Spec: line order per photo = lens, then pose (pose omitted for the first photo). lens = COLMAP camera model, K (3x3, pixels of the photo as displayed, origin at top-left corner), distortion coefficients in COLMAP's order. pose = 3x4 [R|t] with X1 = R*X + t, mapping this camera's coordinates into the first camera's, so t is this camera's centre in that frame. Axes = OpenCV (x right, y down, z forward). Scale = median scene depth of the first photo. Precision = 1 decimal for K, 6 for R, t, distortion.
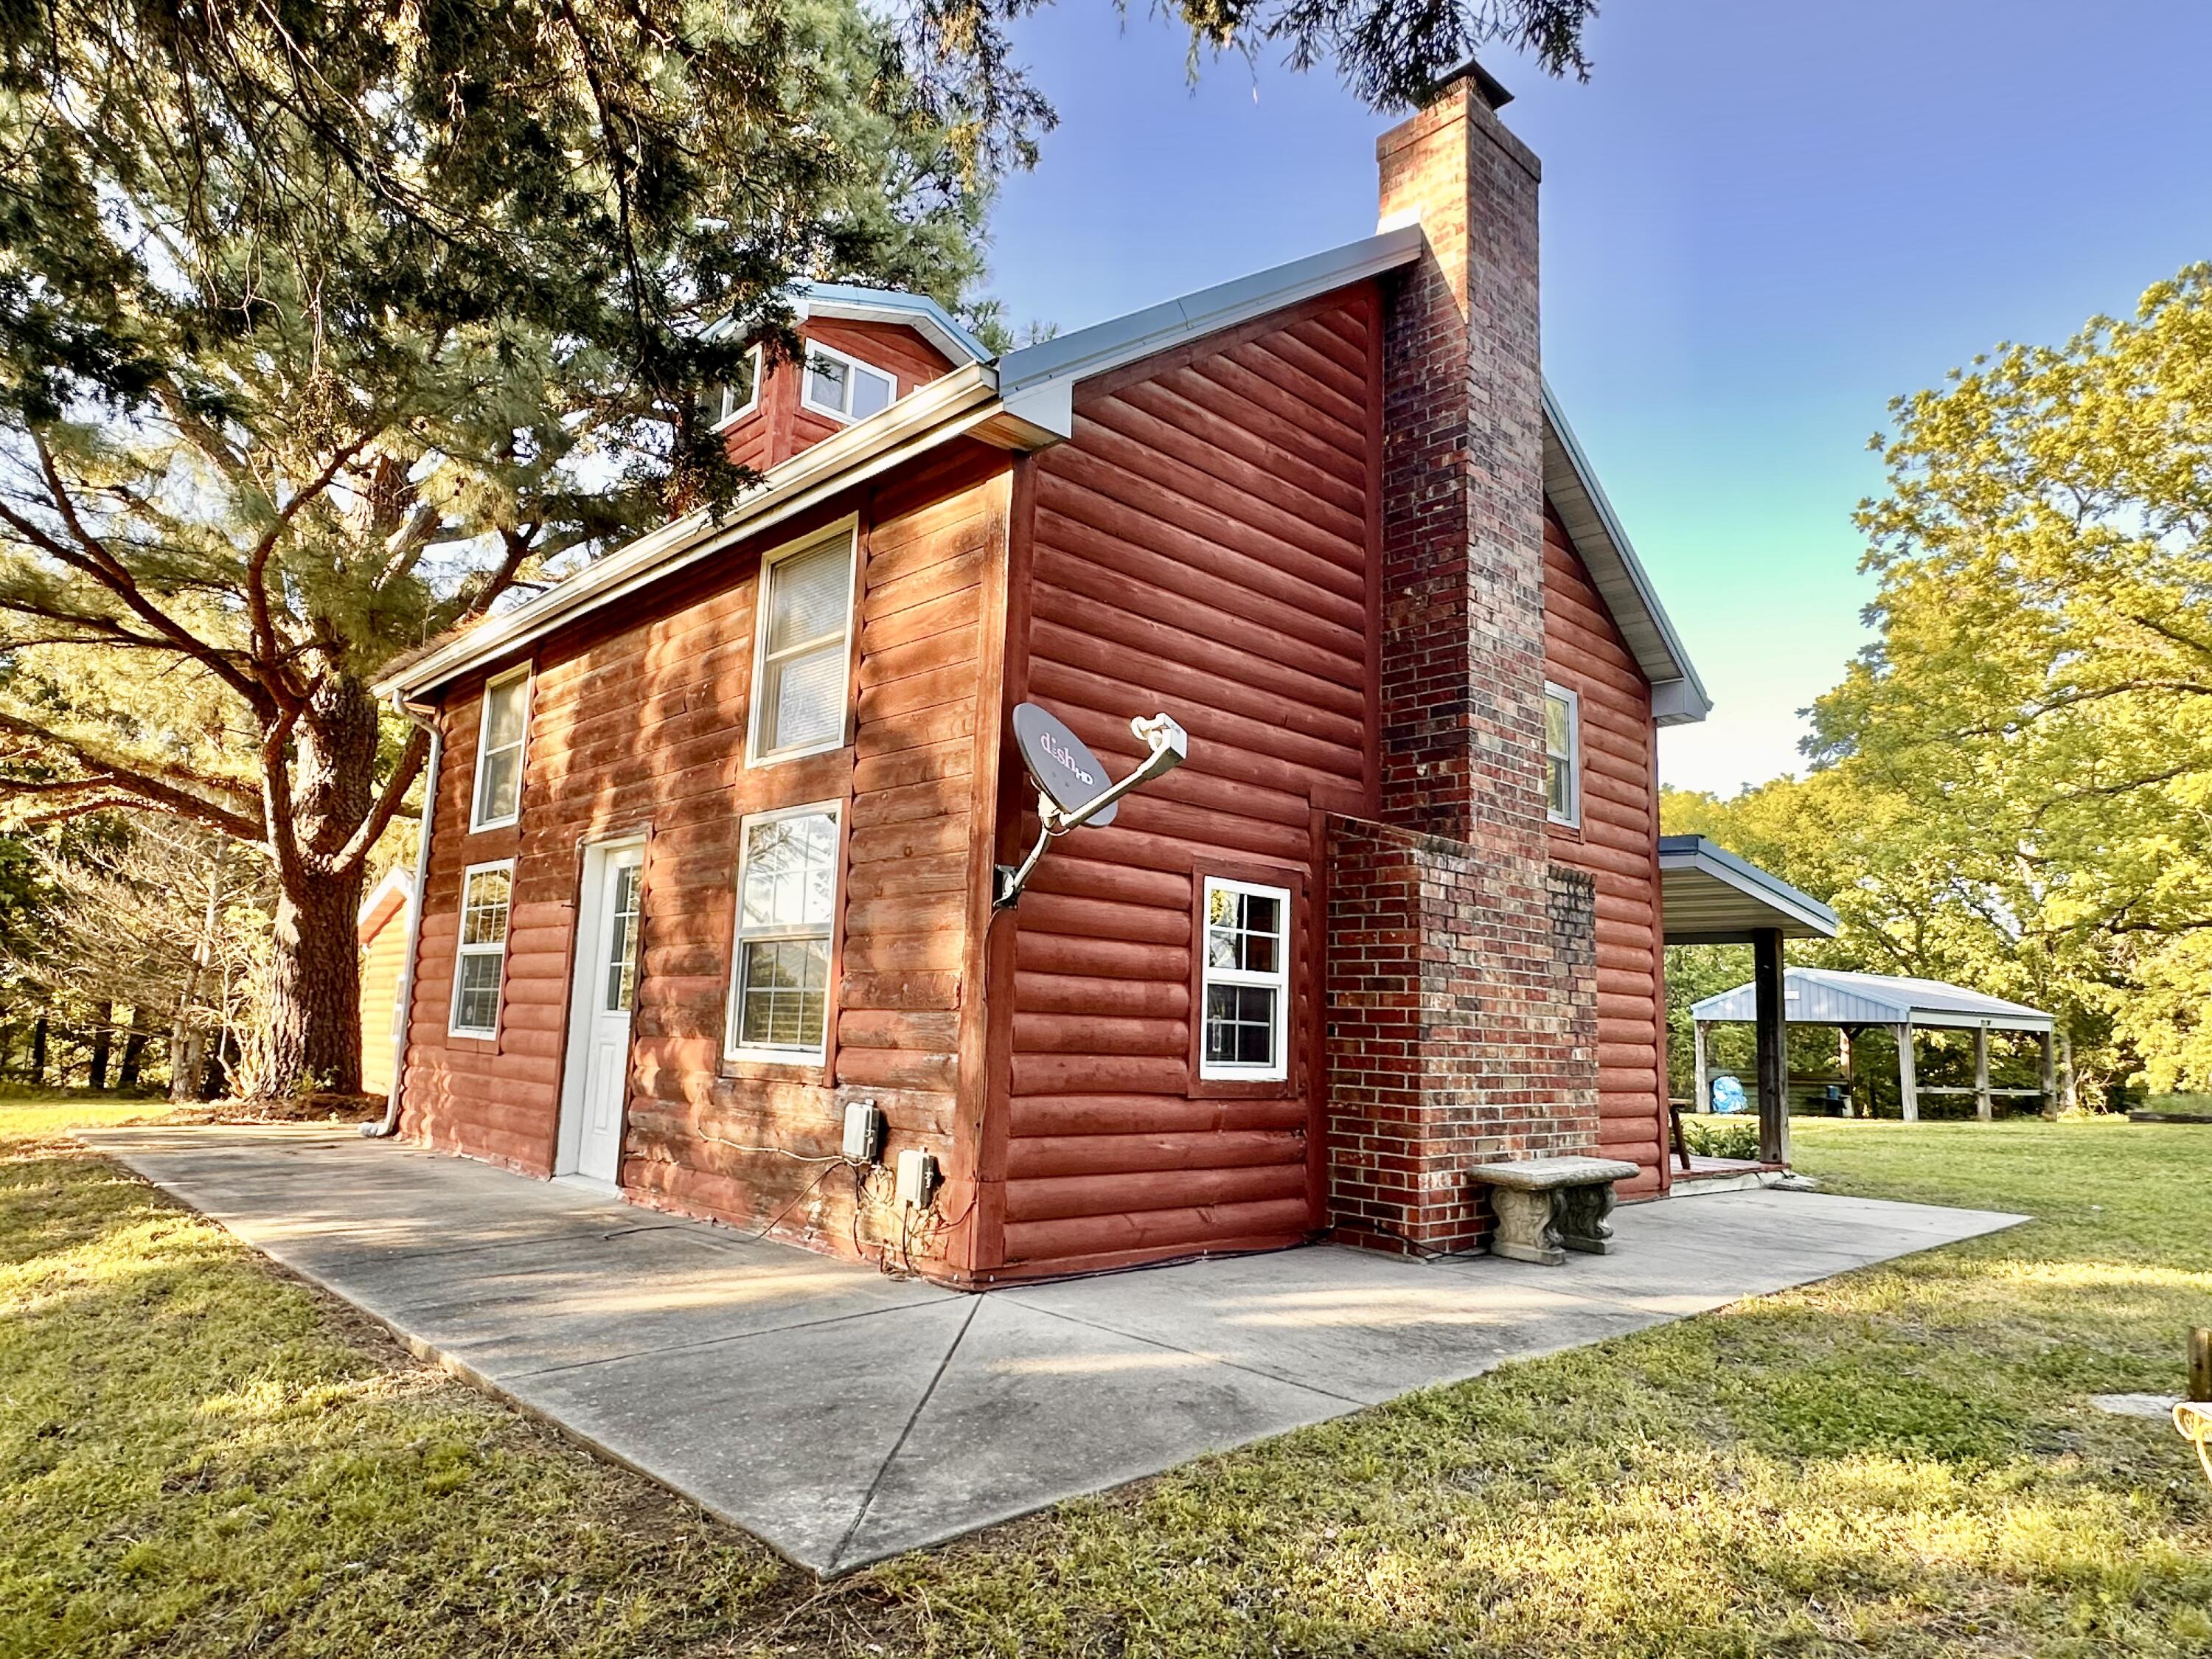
lens RADIAL K [[1342.6, 0, 1106.0], [0, 1342.6, 829.5], [0, 0, 1]] dist [-0.000250, -0.000227]
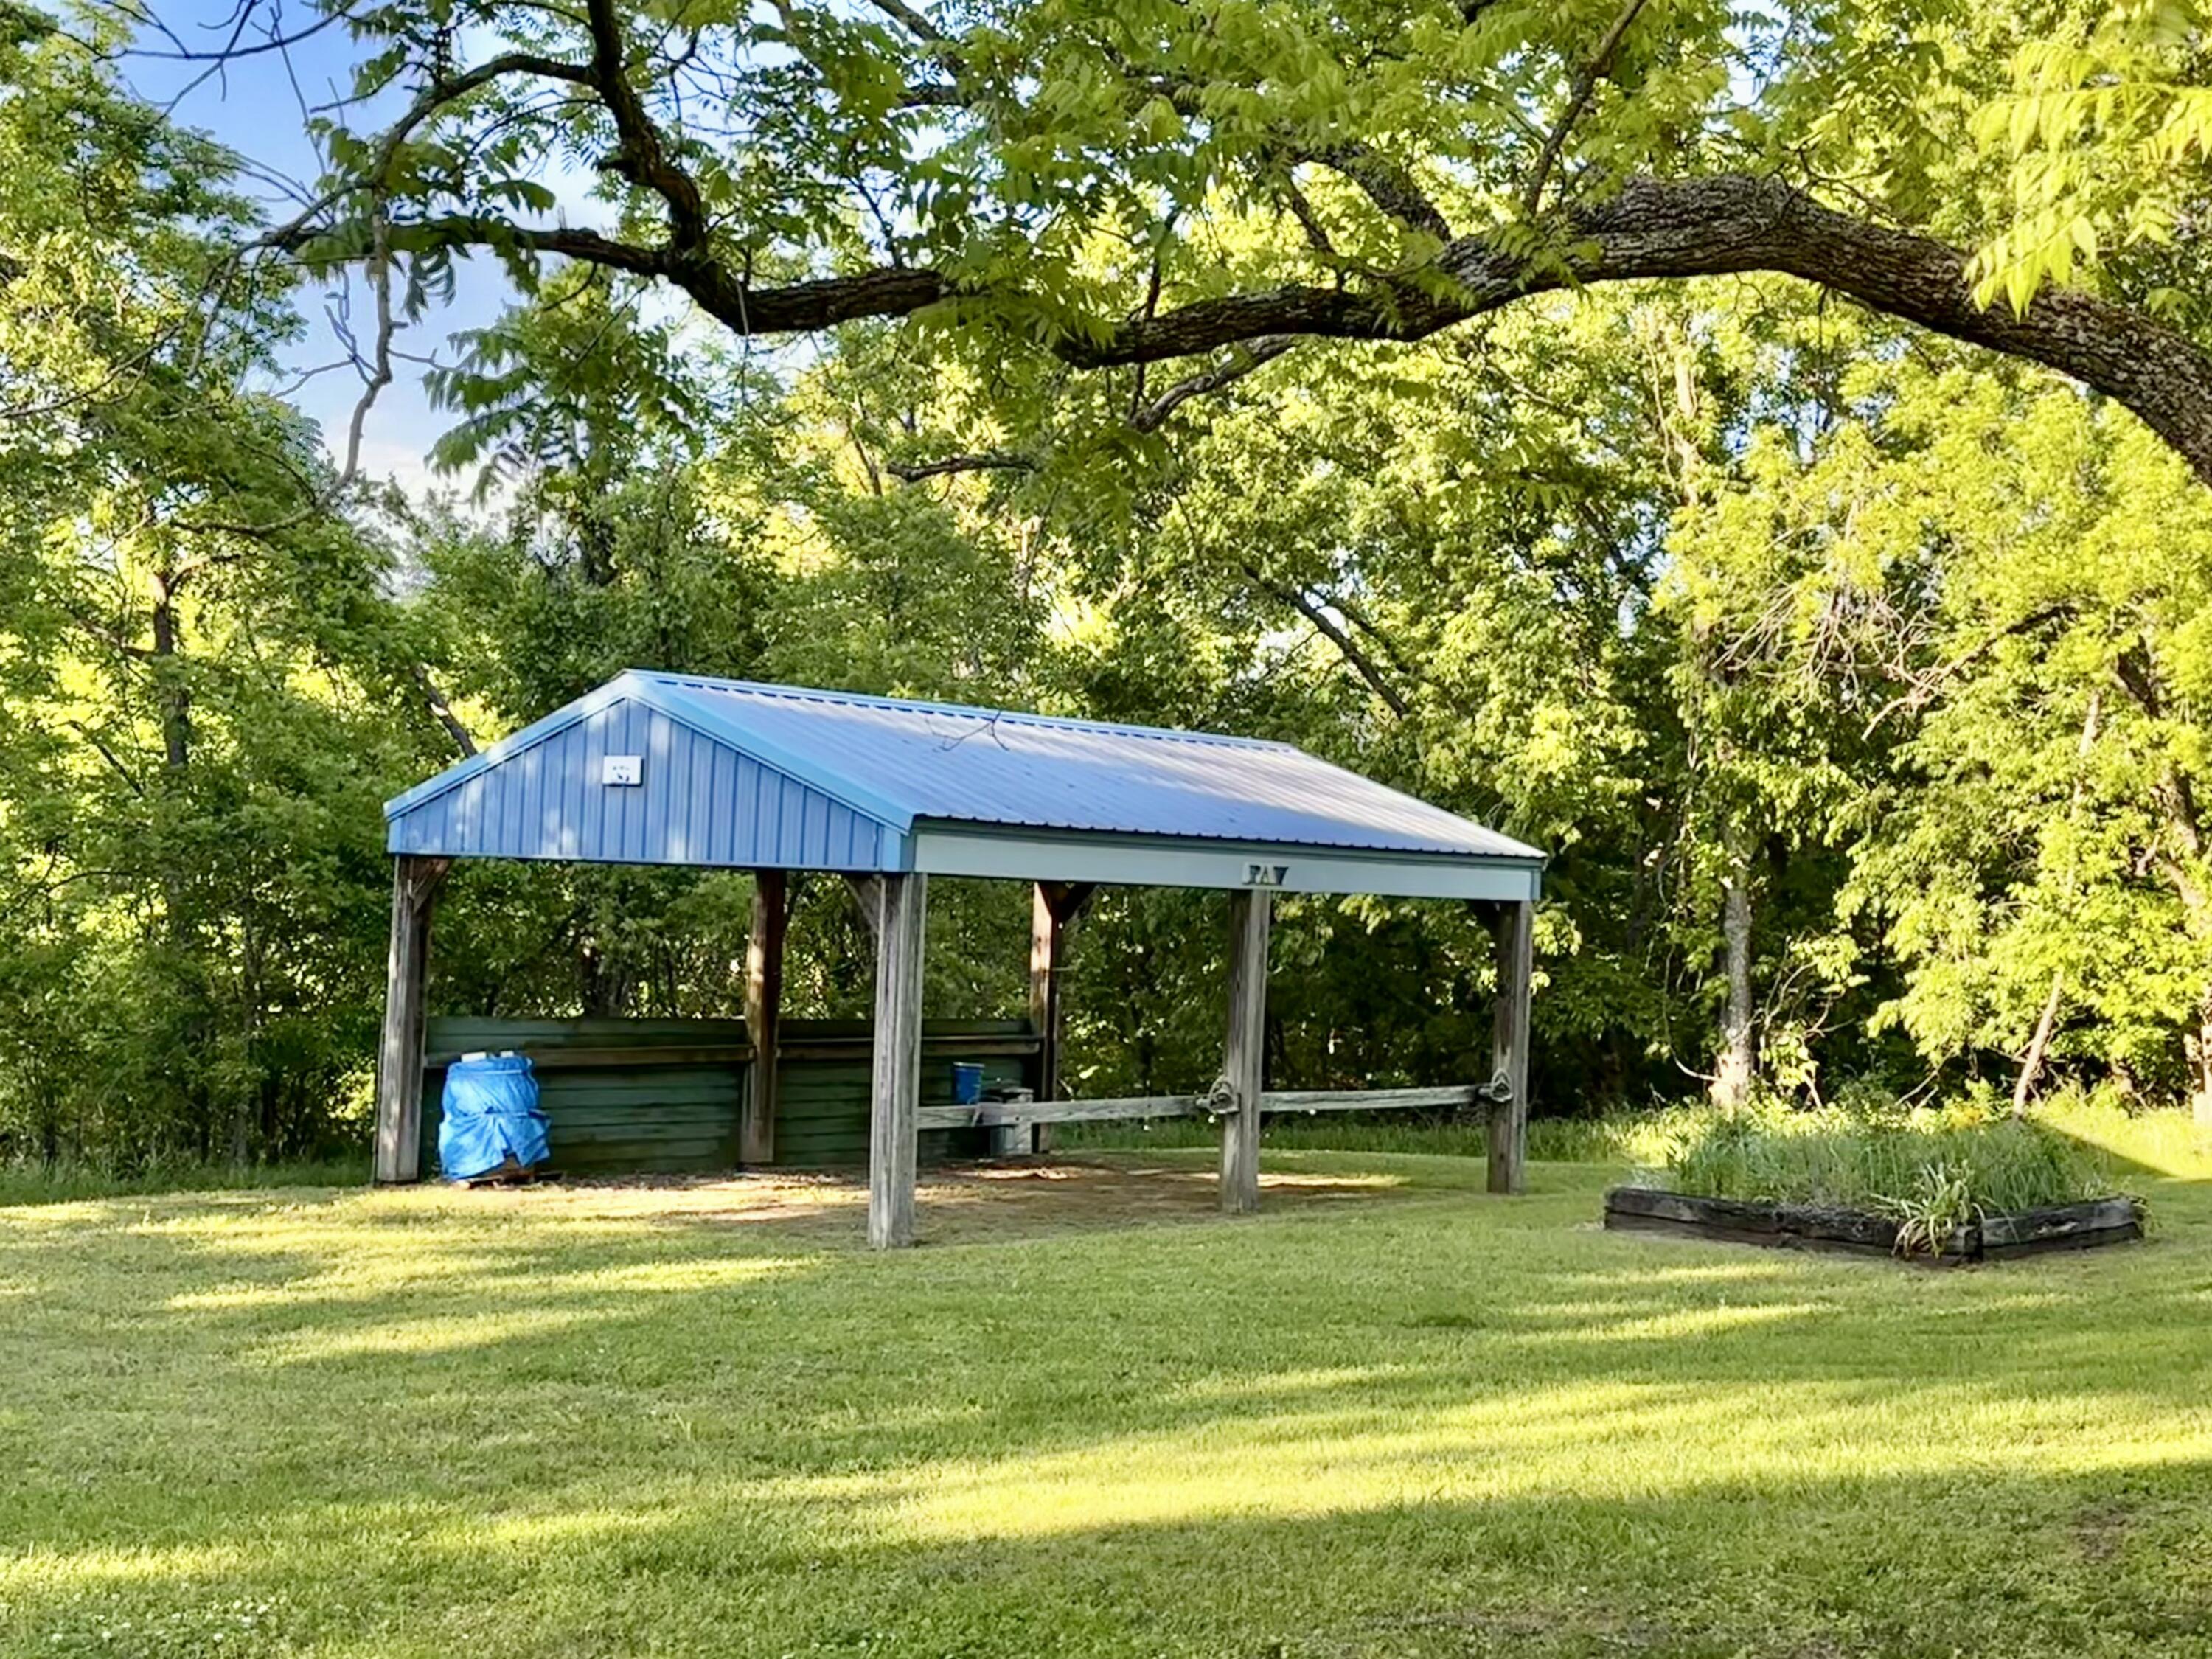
lens RADIAL K [[2445.8, 0, 1106.0], [0, 2445.8, 829.5], [0, 0, 1]] dist [-0.000052, 0.001107]
pose [[0.975564, 0.012981, 0.219333, 0.402432], [-0.043447, 0.989939, 0.134658, 0.050394], [-0.215378, -0.140897, 0.966313, 0.389692]]
